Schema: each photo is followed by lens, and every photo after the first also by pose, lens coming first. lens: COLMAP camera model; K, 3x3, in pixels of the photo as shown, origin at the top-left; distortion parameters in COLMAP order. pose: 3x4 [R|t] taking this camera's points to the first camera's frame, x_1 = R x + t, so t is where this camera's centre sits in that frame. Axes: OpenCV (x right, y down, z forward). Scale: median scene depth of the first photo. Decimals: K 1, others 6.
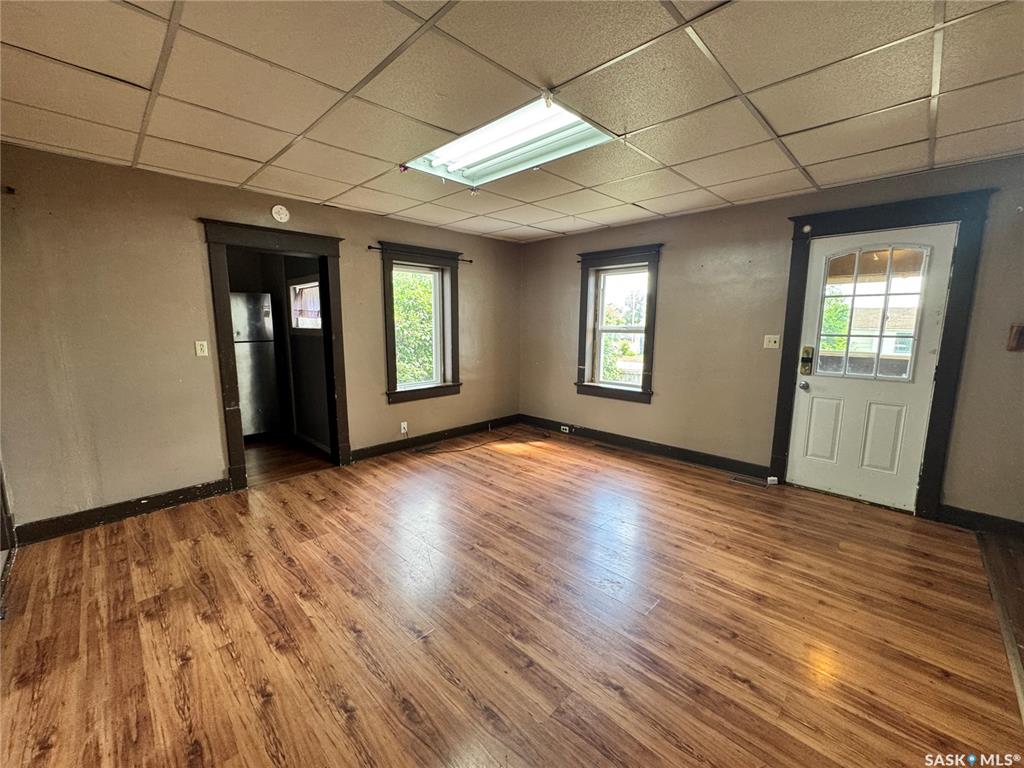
lens RADIAL K [[409.9, 0, 511.6], [0, 409.9, 384.2], [0, 0, 1]] dist [-0.005176, -0.000061]
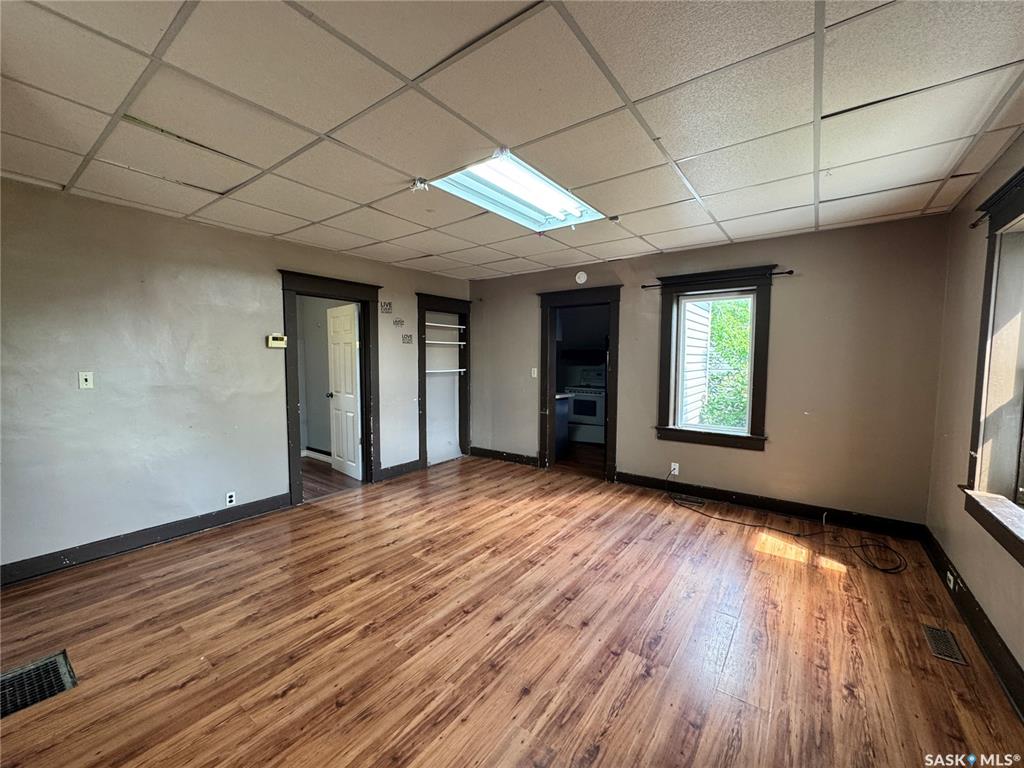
lens RADIAL K [[409.9, 0, 508.4], [0, 409.9, 382.9], [0, 0, 1]] dist [-0.005176, -0.000061]
pose [[0.142493, 0.058882, -0.988043, 0.783617], [-0.150768, 0.987872, 0.037128, -0.085220], [0.978246, 0.143675, 0.149642, 0.618757]]
